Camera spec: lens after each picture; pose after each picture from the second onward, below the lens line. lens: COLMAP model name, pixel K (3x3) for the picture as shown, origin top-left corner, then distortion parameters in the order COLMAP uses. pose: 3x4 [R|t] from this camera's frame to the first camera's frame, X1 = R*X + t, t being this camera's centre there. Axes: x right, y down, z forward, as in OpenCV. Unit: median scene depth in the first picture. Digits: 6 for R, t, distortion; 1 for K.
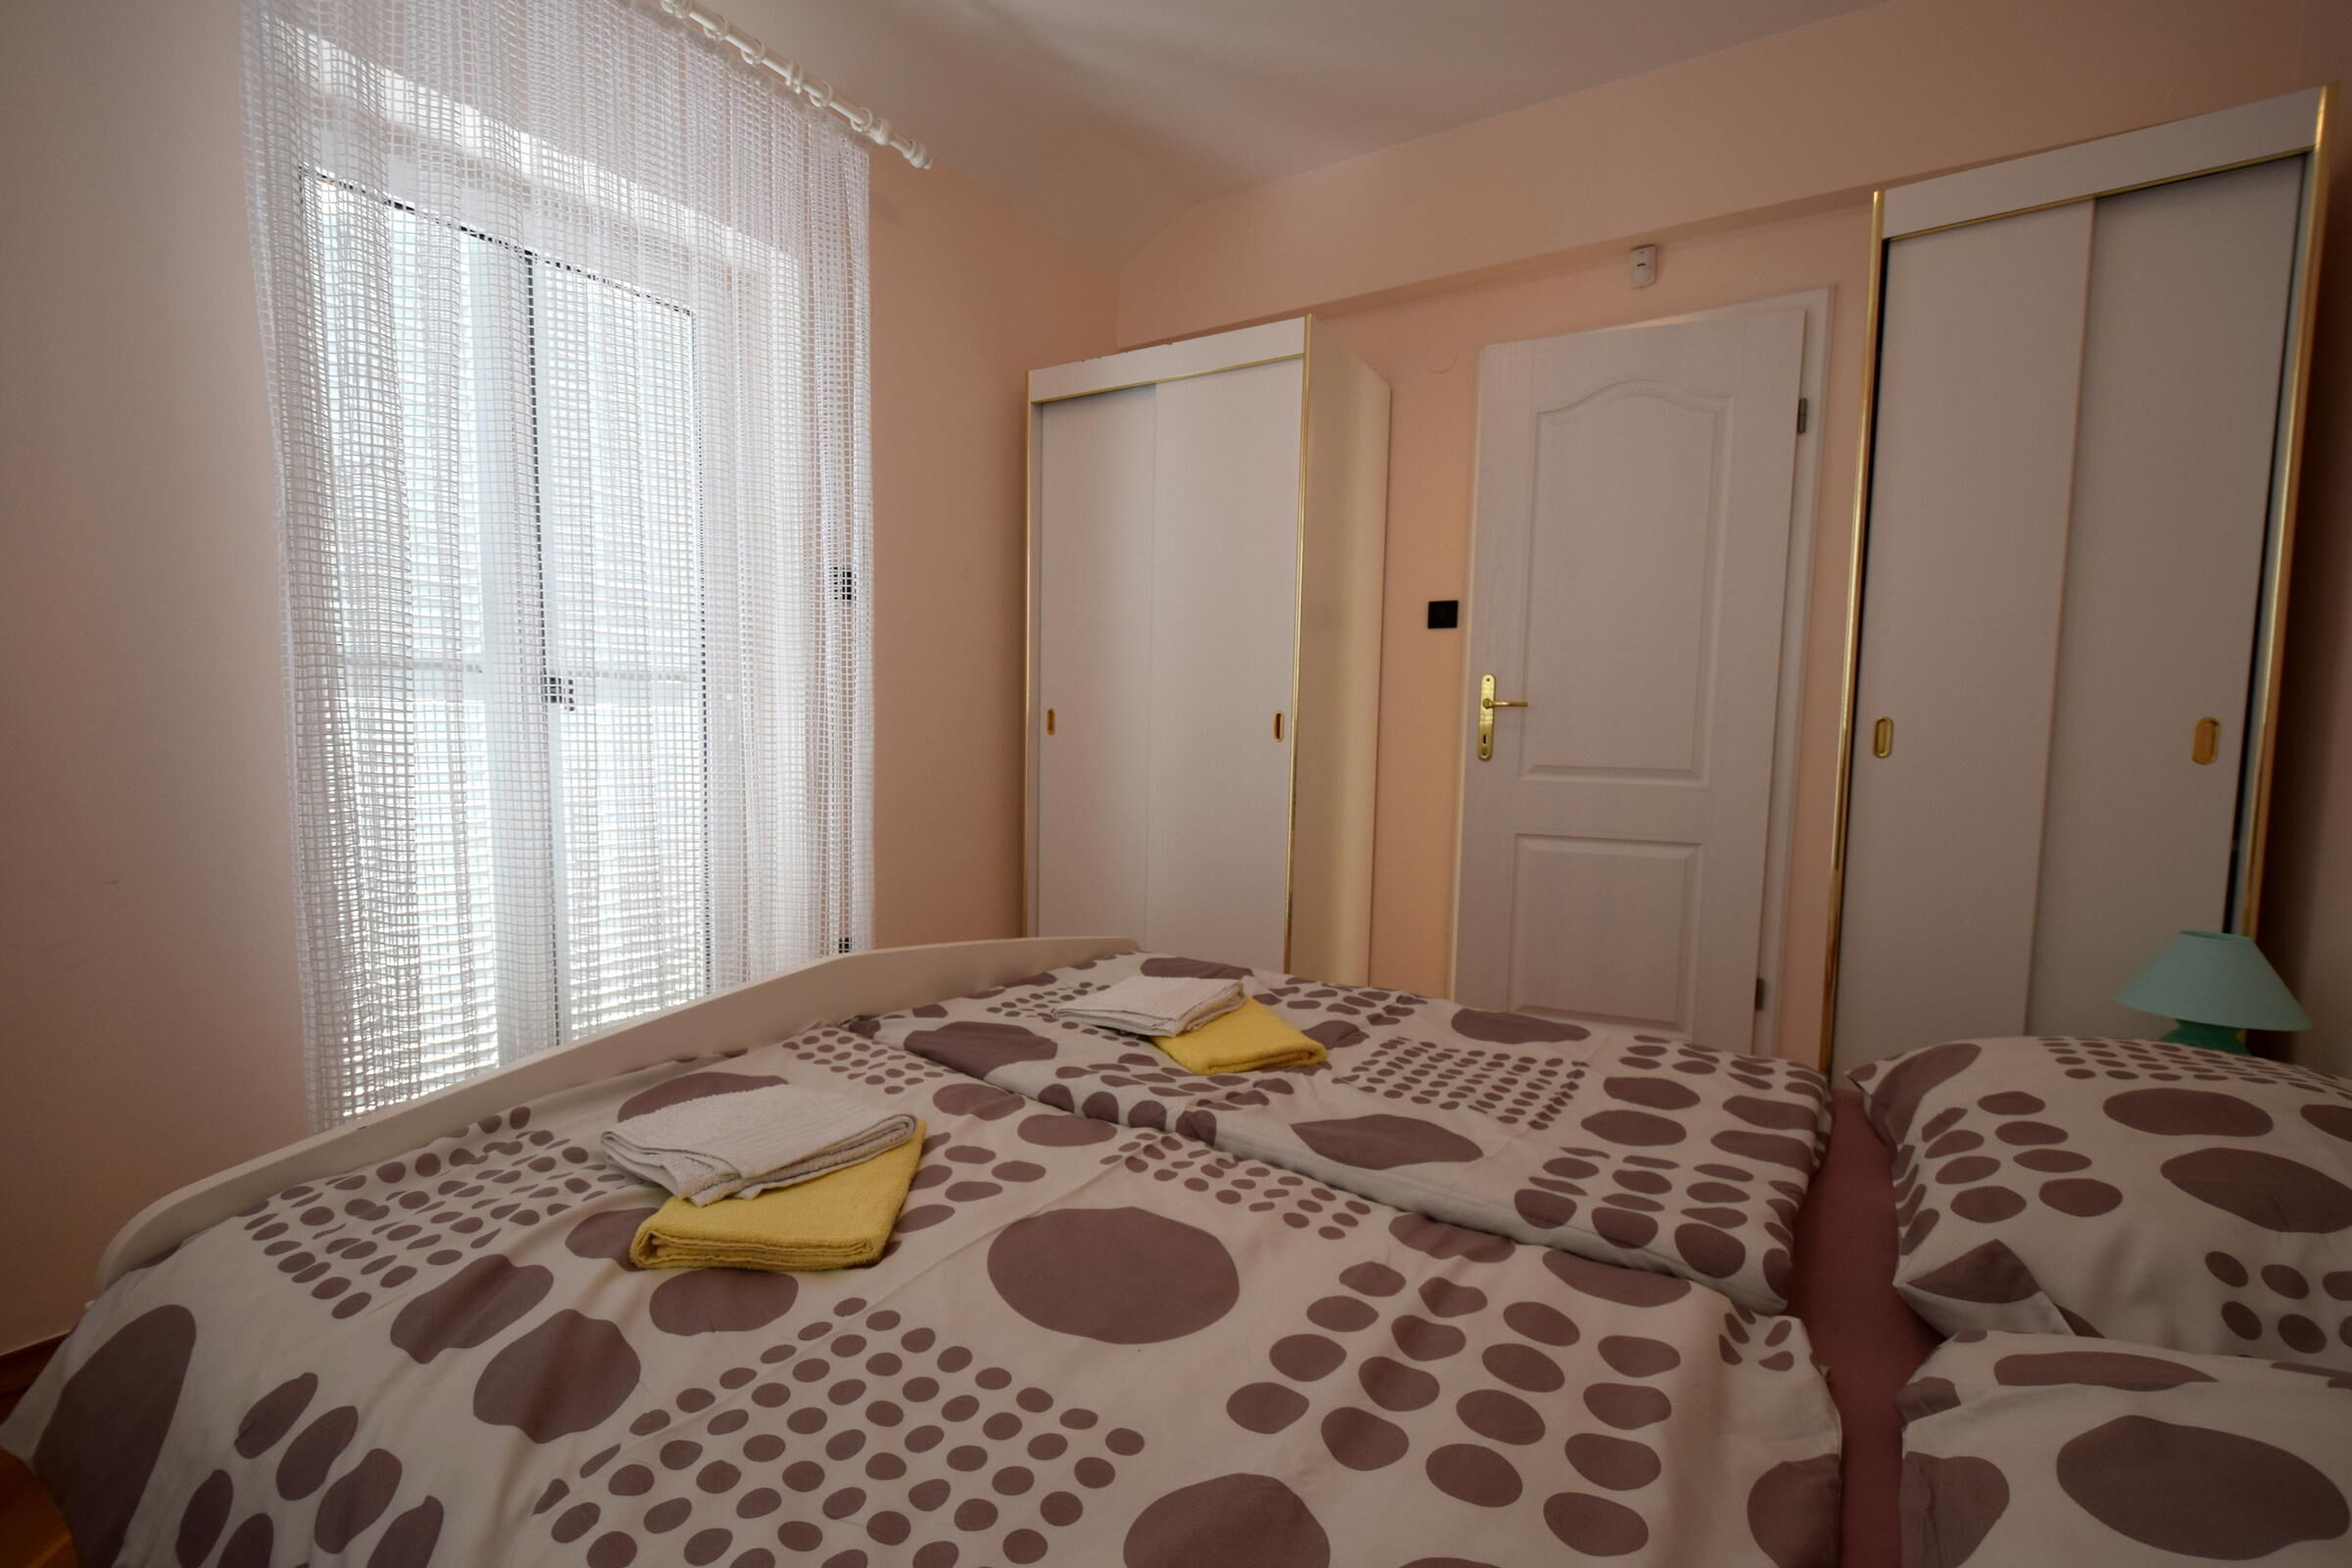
lens RADIAL K [[1033.2, 0, 1184.4], [0, 1033.2, 818.7], [0, 0, 1]] dist [0.004438, 0.000379]
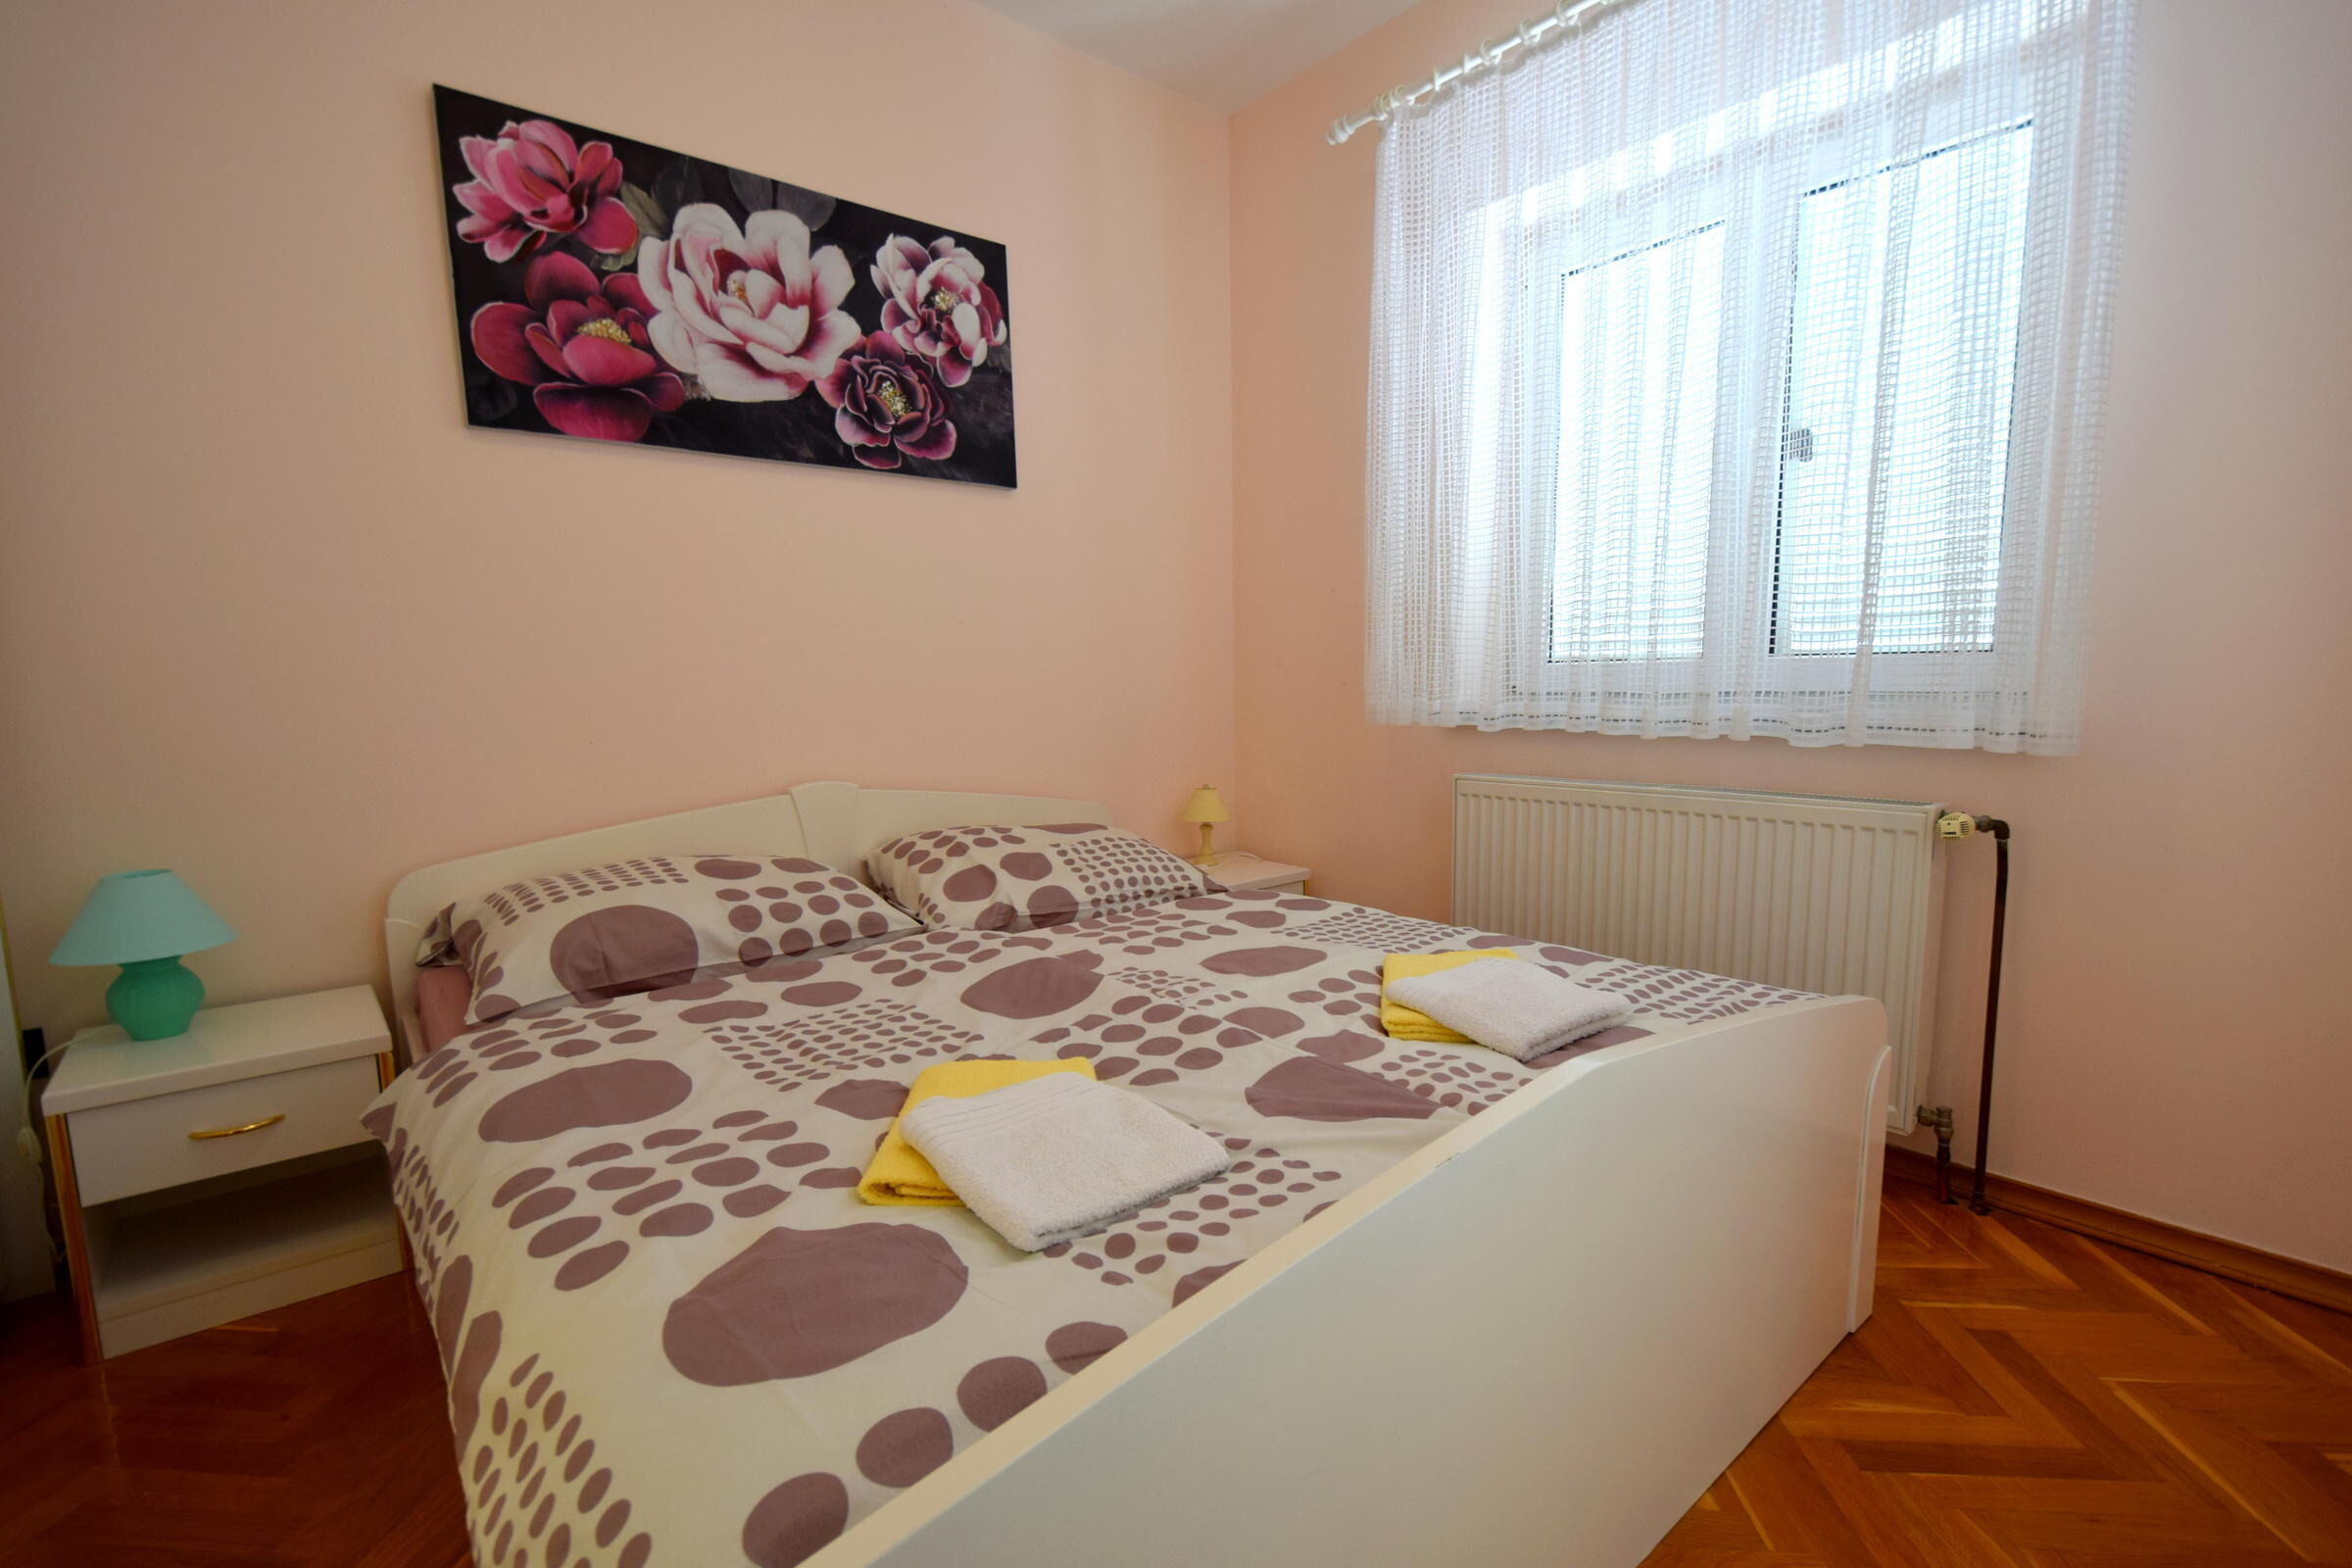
lens RADIAL K [[1053.0, 0, 1204.0], [0, 1053.0, 826.0], [0, 0, 1]] dist [0.016379, -0.016250]
pose [[-0.958474, -0.048441, 0.281034, -0.282275], [0.016941, 0.974055, 0.225675, -0.140995], [-0.284675, 0.221065, -0.932786, 1.564661]]
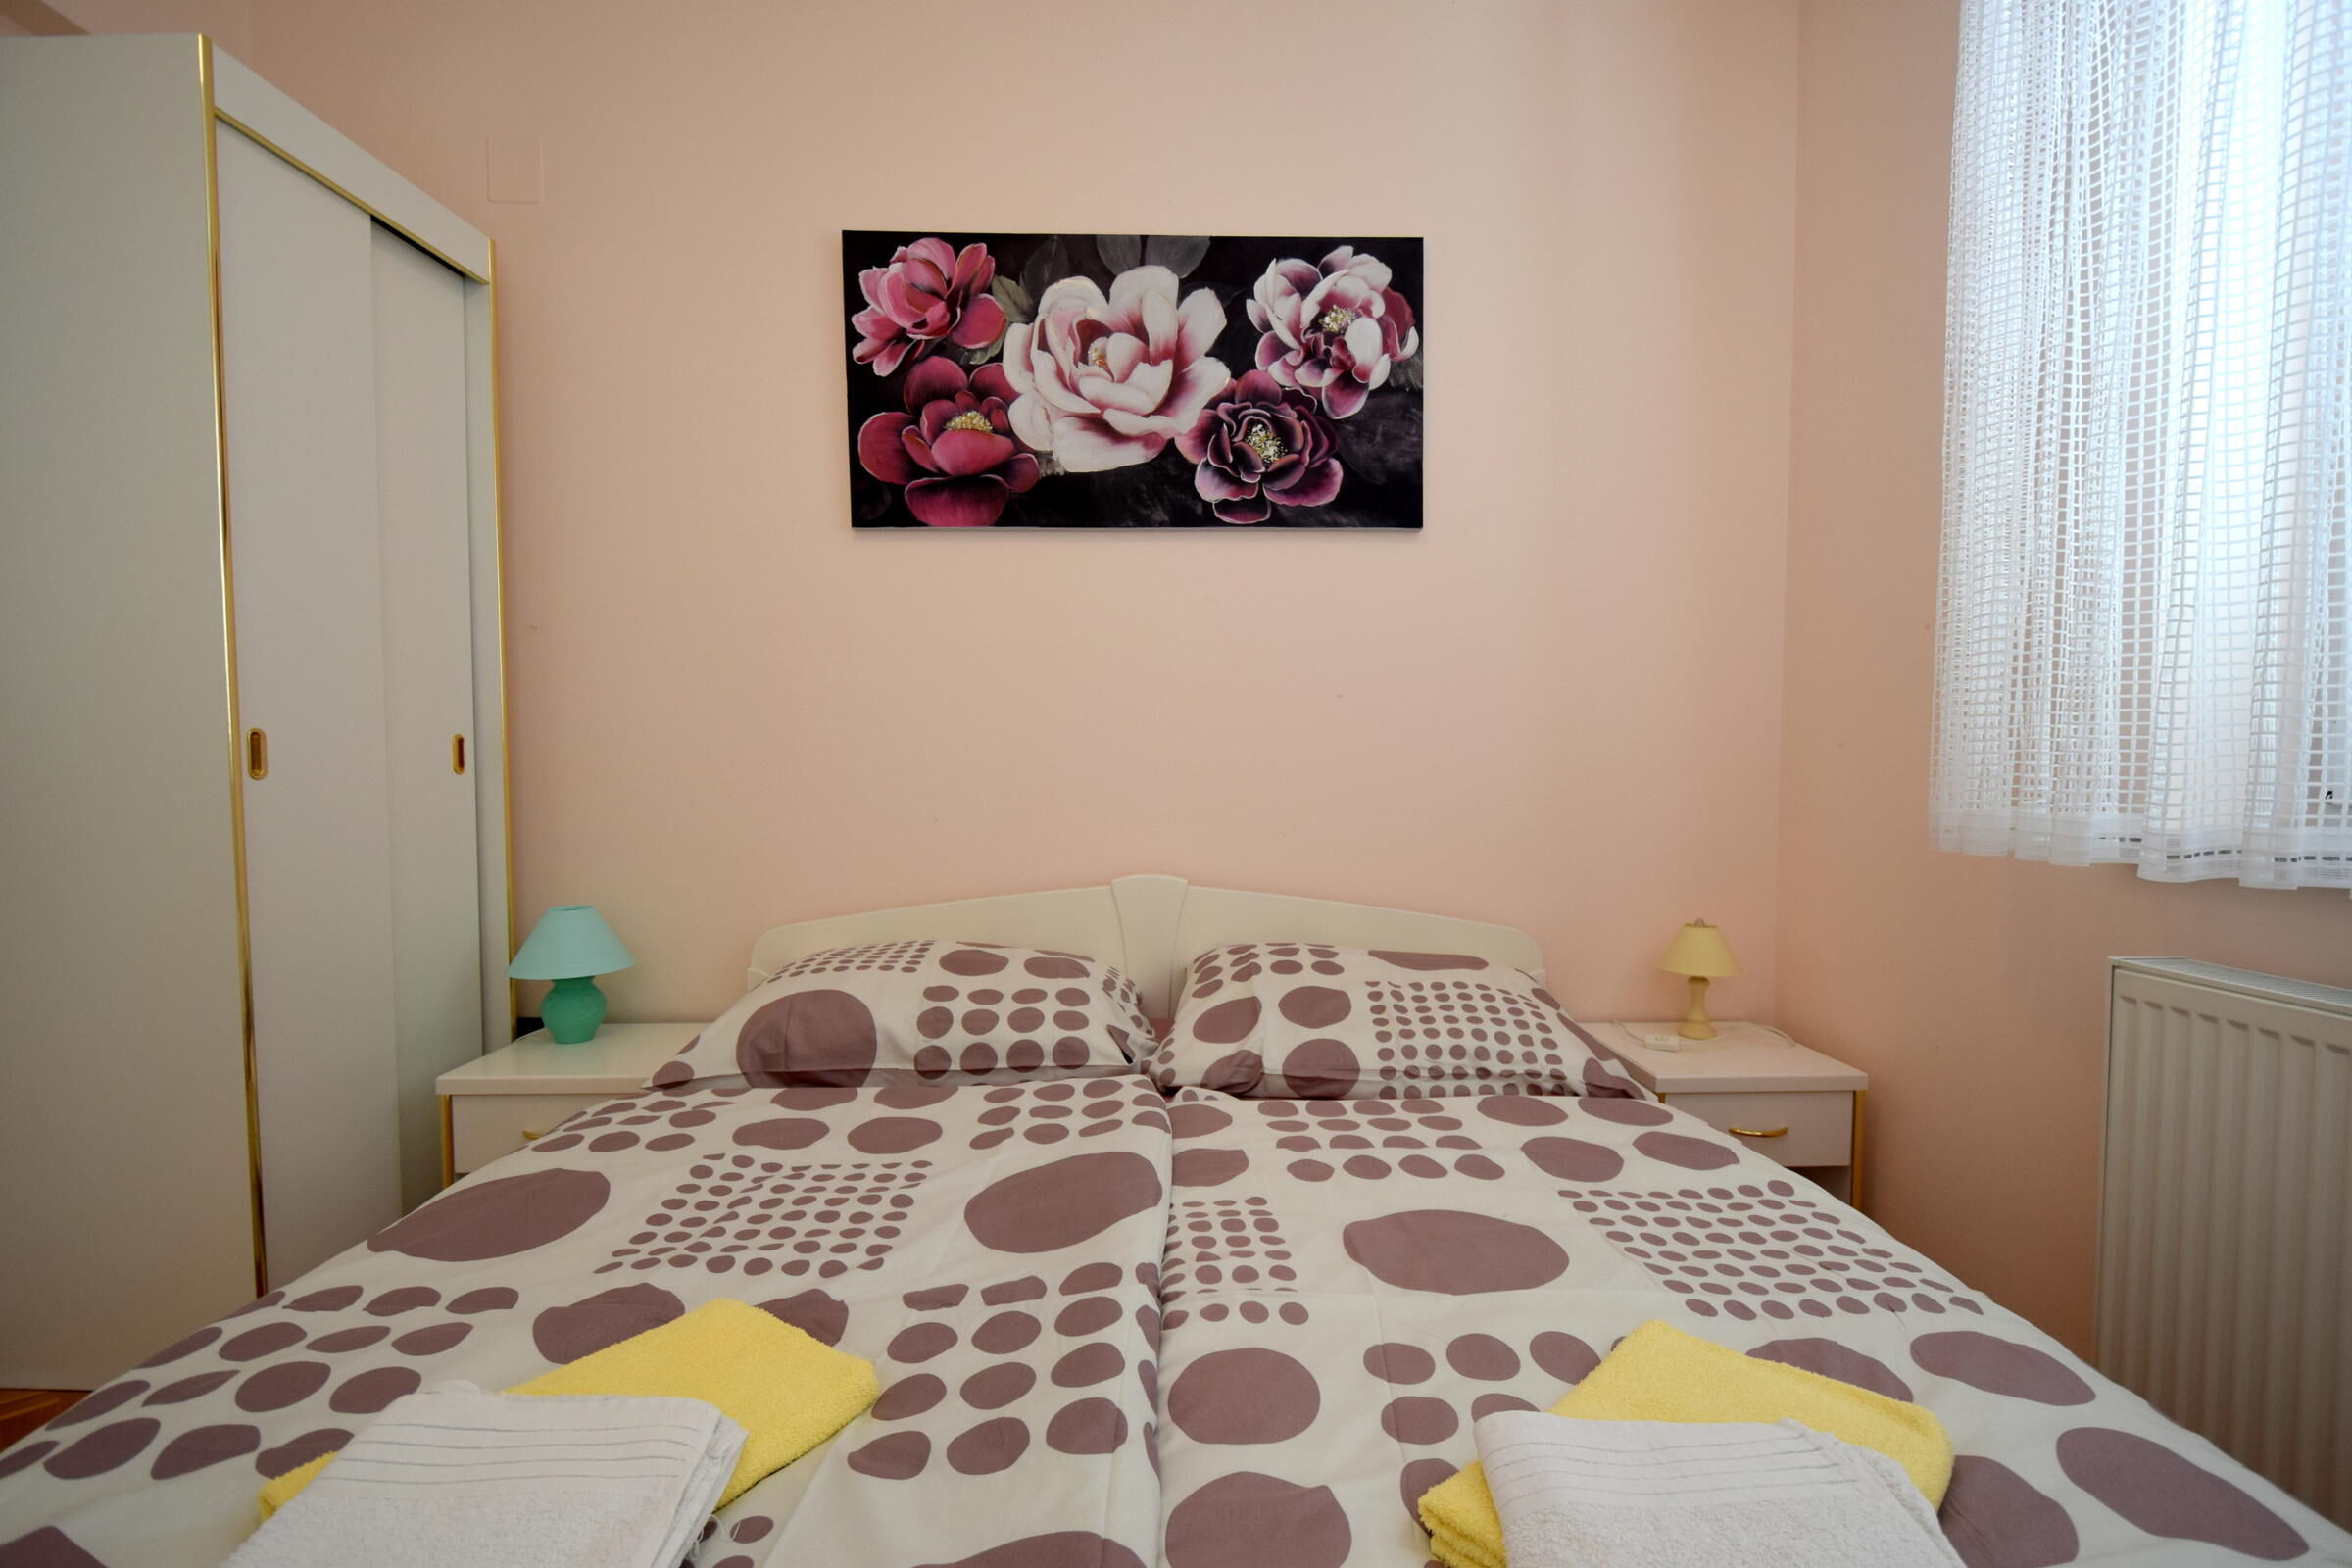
lens RADIAL K [[1040.1, 0, 1187.5], [0, 1040.1, 821.9], [0, 0, 1]] dist [0.016288, -0.014939]
pose [[-0.558633, -0.065835, 0.826798, -0.451601], [0.057664, 0.991350, 0.117899, -0.094423], [-0.827408, 0.113539, -0.550005, 1.006419]]
